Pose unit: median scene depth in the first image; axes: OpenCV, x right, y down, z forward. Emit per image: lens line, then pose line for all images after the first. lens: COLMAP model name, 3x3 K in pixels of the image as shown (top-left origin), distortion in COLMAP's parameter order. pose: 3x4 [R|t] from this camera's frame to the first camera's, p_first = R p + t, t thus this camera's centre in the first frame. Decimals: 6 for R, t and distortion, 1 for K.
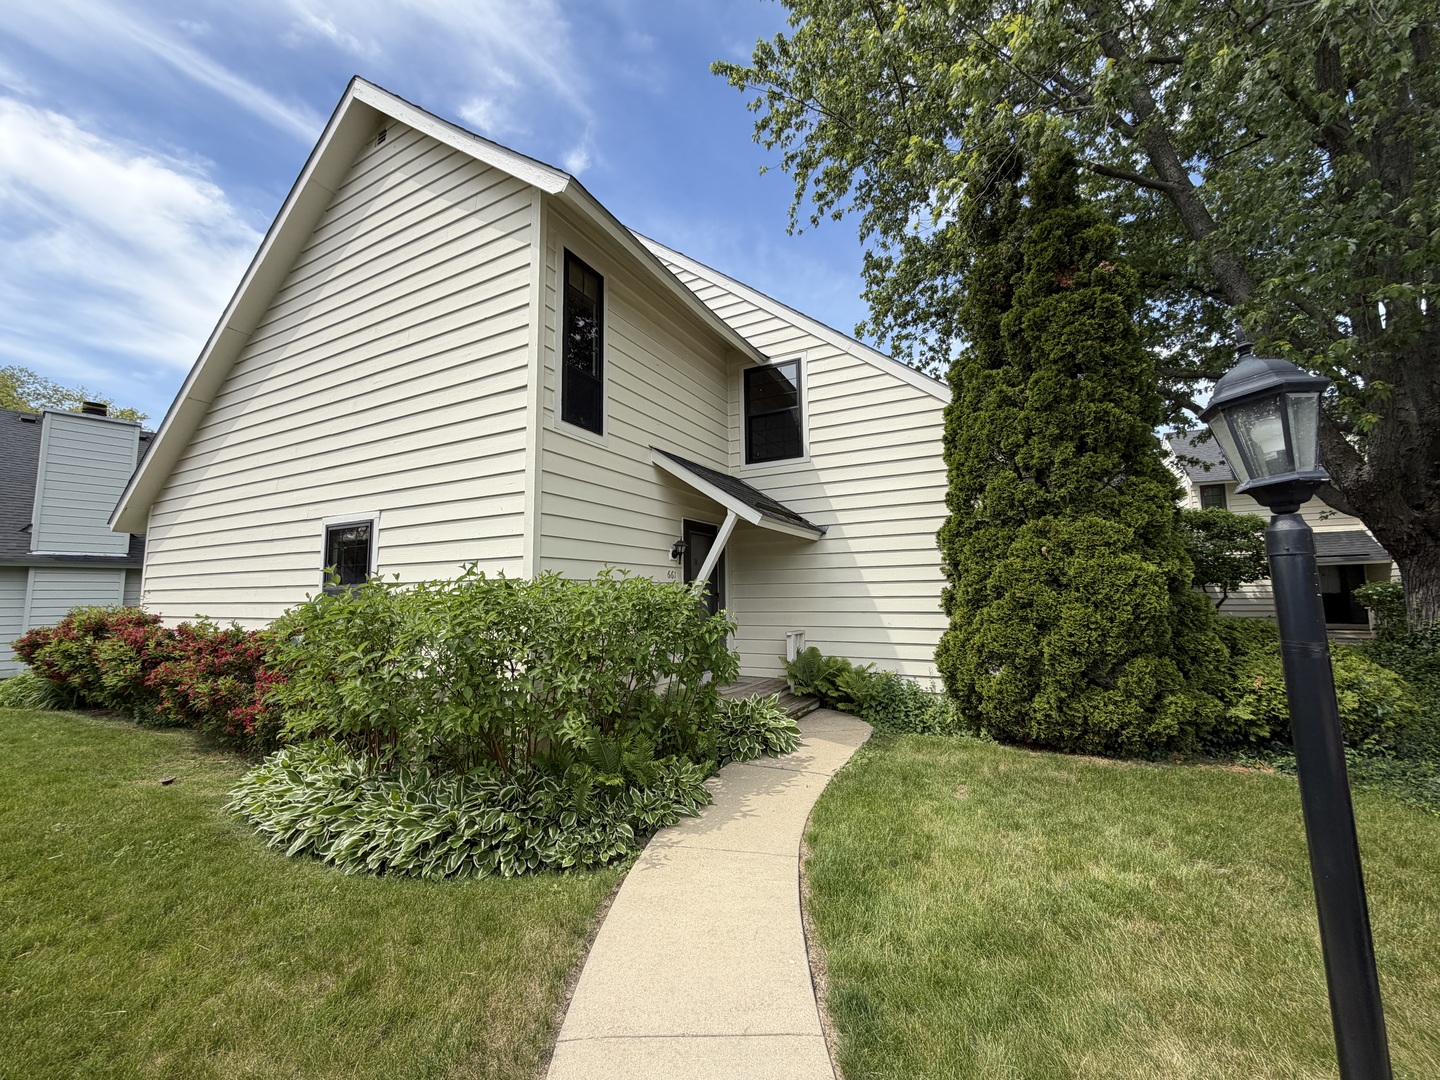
lens RADIAL K [[572.6, 0, 718.1], [0, 572.6, 537.4], [0, 0, 1]] dist [-0.000144, 0.000084]
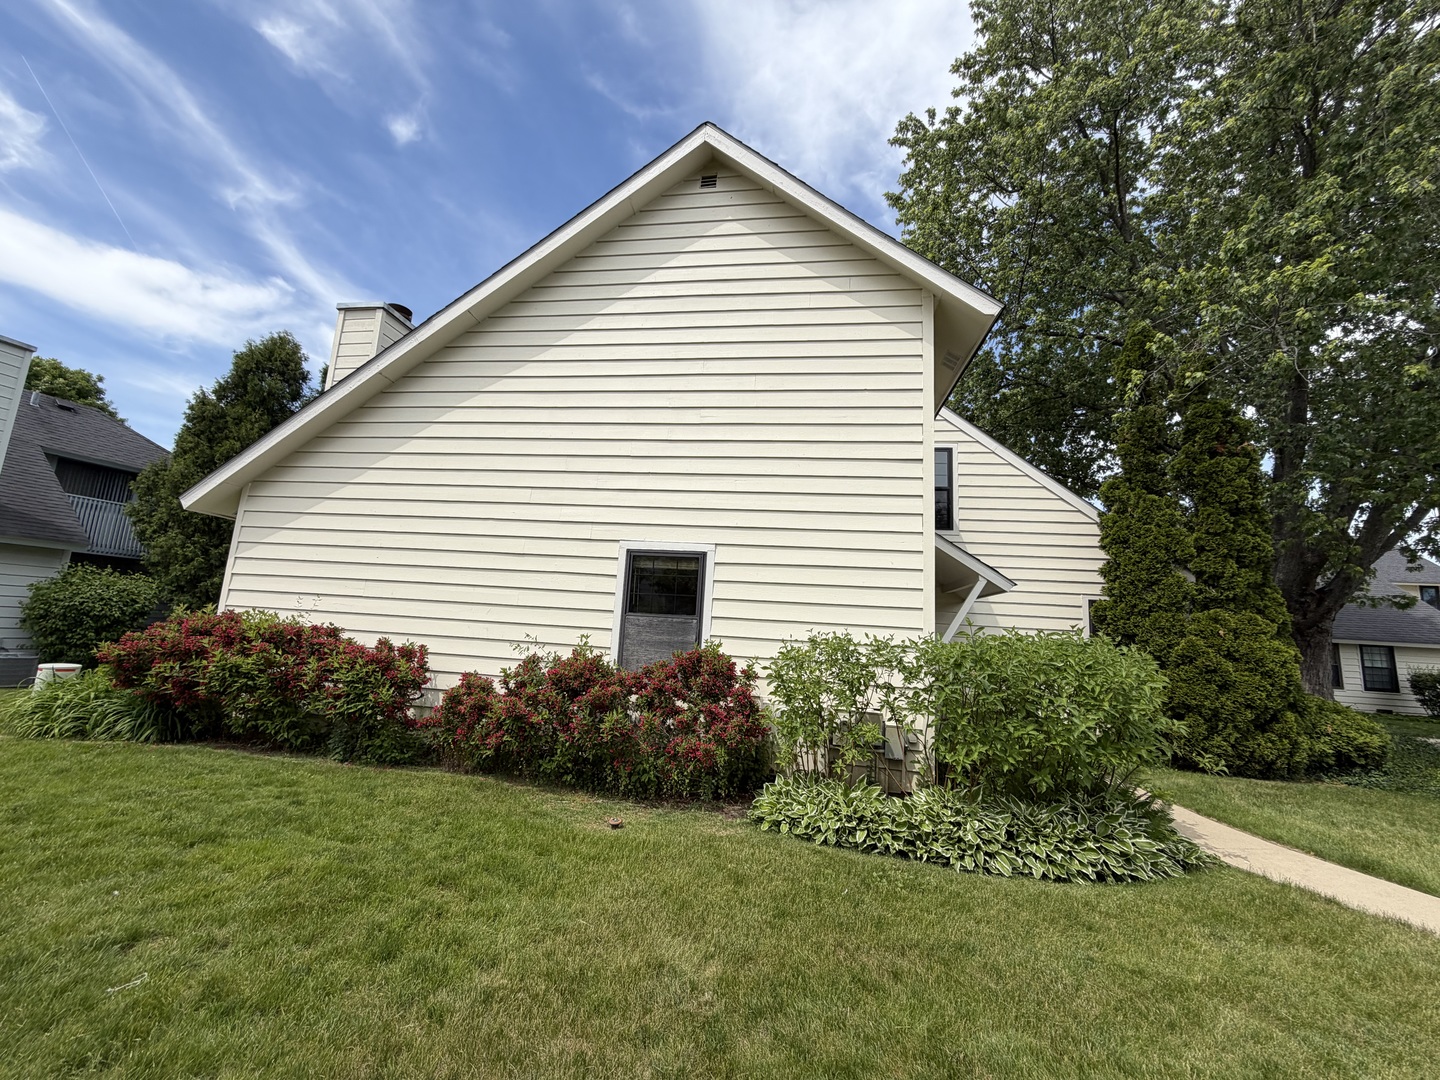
lens RADIAL K [[572.6, 0, 717.8], [0, 572.6, 537.2], [0, 0, 1]] dist [-0.000144, 0.000084]
pose [[0.937836, 0.120672, 0.325426, -0.980090], [-0.102879, 0.992127, -0.071410, 0.013835], [-0.331481, 0.033491, 0.942867, 0.047568]]
